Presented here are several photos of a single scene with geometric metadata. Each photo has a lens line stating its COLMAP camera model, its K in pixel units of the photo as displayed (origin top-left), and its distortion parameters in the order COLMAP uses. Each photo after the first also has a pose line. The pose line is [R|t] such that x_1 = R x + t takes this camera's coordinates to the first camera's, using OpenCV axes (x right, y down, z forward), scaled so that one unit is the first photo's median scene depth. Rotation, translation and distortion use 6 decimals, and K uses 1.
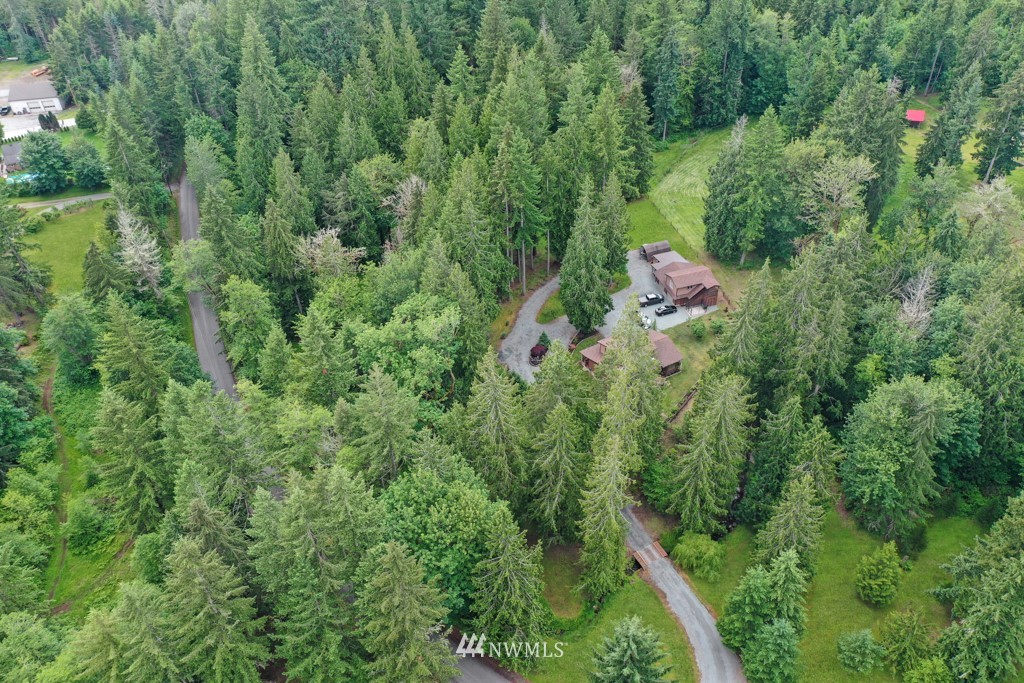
lens RADIAL K [[807.1, 0, 510.6], [0, 807.1, 343.5], [0, 0, 1]] dist [0.008740, -0.006266]
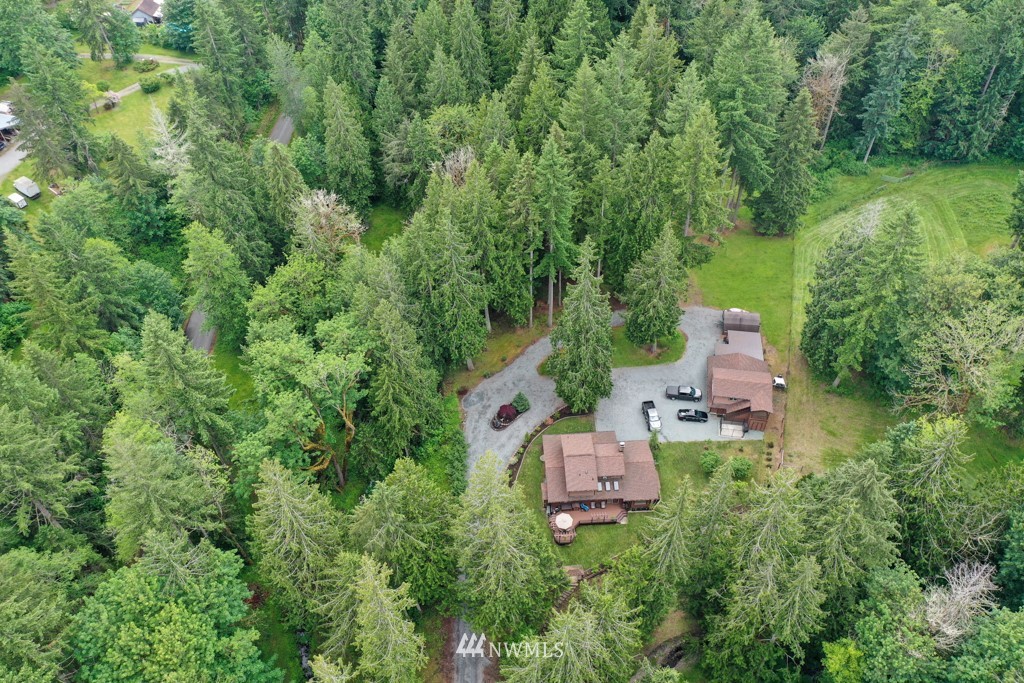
lens RADIAL K [[807.1, 0, 514.0], [0, 807.1, 339.2], [0, 0, 1]] dist [0.008740, -0.006266]
pose [[0.895719, 0.334446, -0.292974, 0.253998], [-0.286884, 0.938148, 0.193846, -0.218827], [0.339684, -0.089582, 0.936264, 0.252831]]
